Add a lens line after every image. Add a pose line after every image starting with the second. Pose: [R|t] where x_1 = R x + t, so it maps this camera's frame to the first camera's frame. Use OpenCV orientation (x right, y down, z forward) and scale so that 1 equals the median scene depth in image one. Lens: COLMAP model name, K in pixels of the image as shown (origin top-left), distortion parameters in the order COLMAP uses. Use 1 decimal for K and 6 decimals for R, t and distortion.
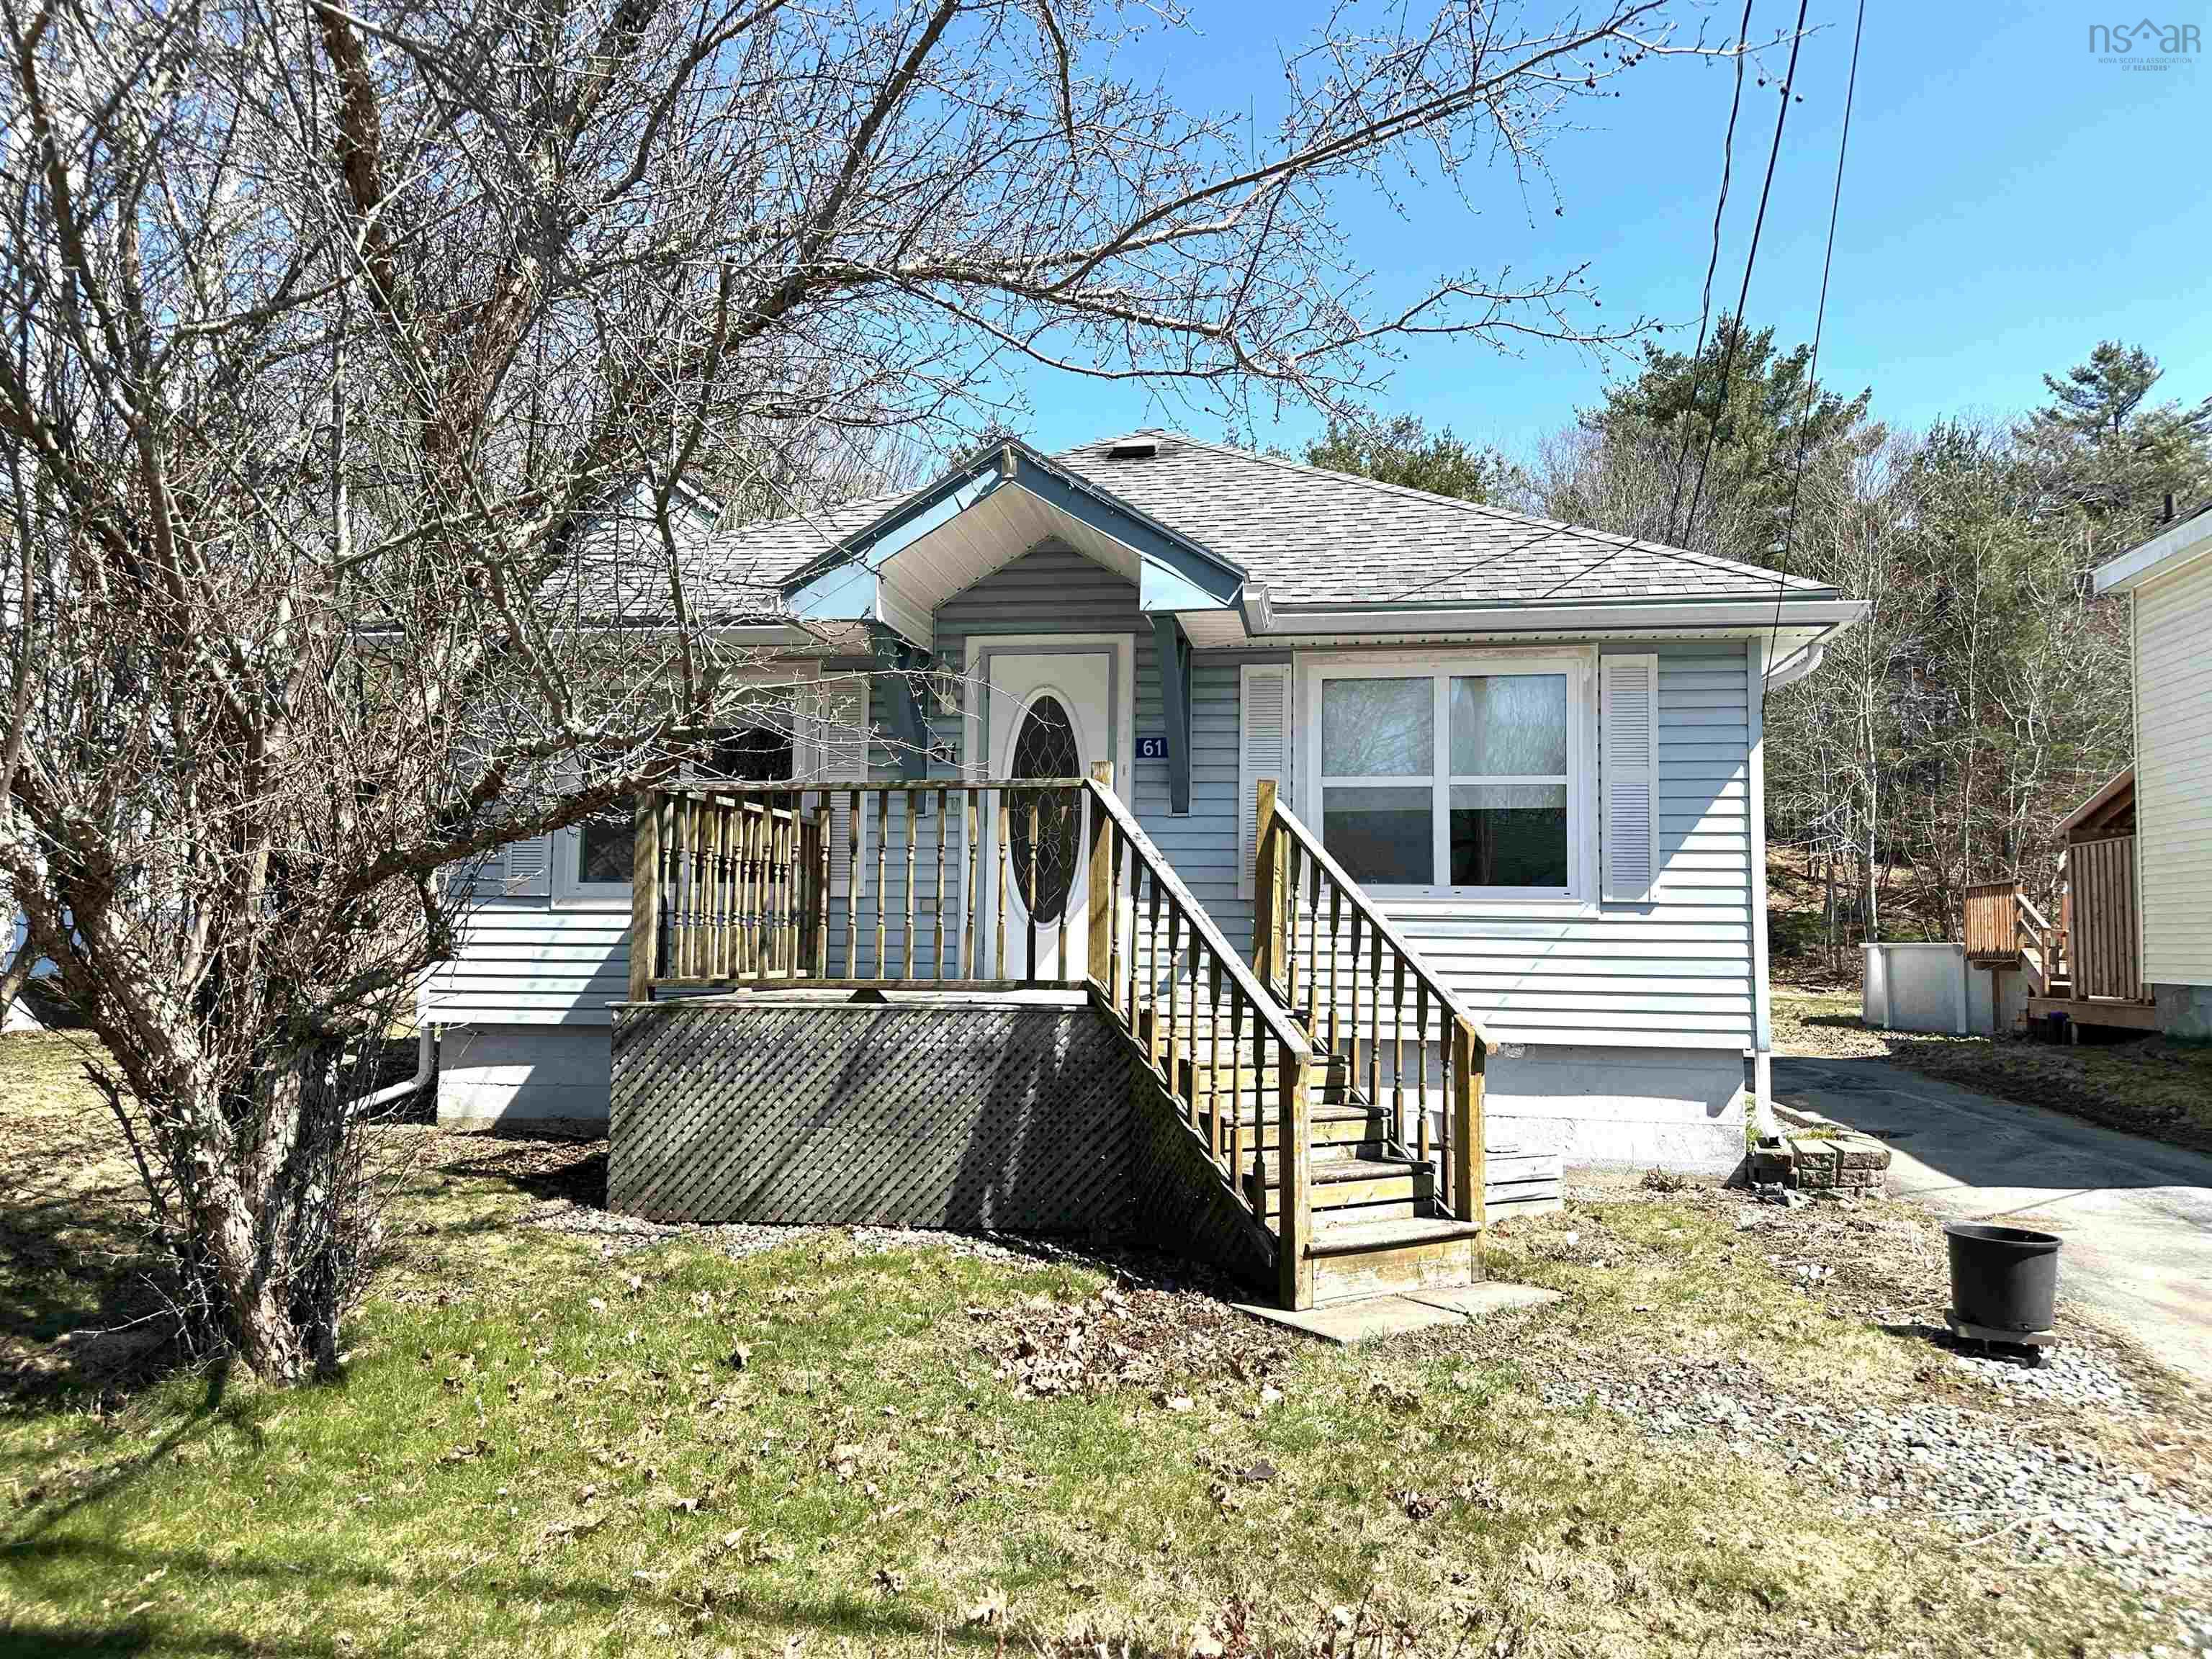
lens RADIAL K [[1601.1, 0, 1117.0], [0, 1601.1, 764.6], [0, 0, 1]] dist [0.191882, -0.316598]
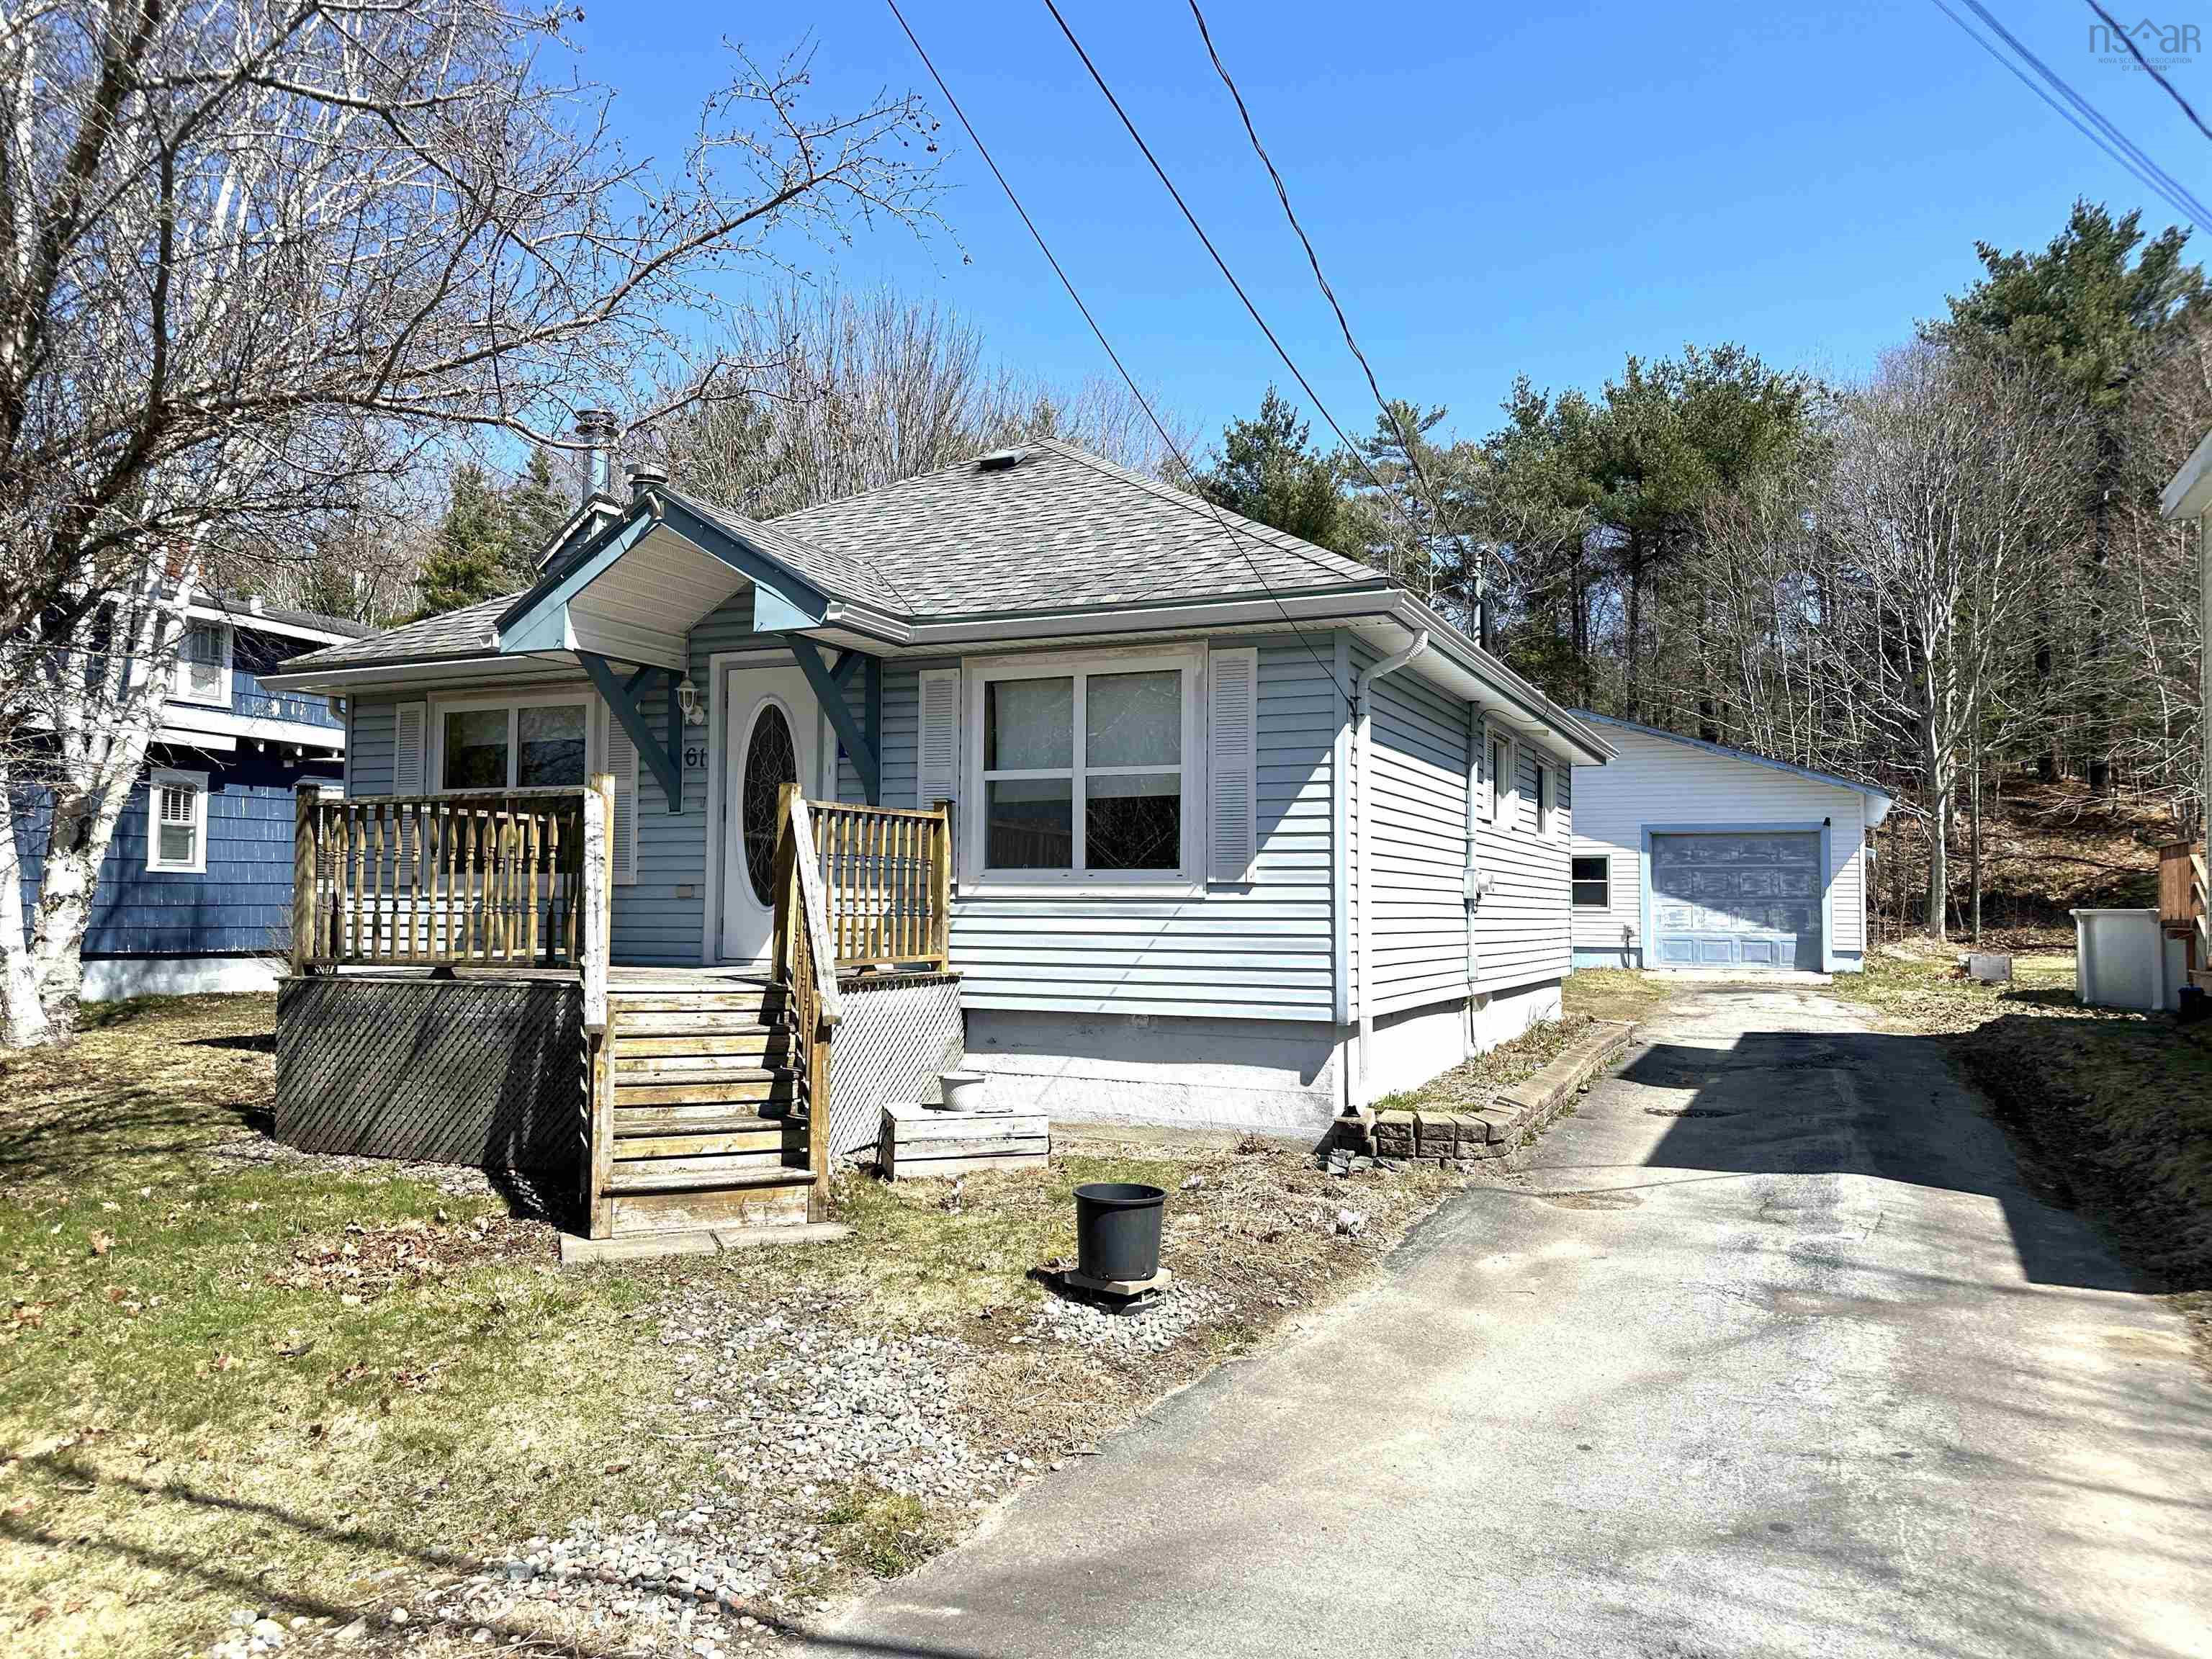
lens RADIAL K [[1601.1, 0, 1117.0], [0, 1601.1, 764.6], [0, 0, 1]] dist [0.191882, -0.316598]
pose [[0.961664, -0.026881, -0.272911, 0.530729], [0.032746, 0.999320, 0.016960, -0.012805], [0.272269, -0.025246, 0.961890, -0.026248]]
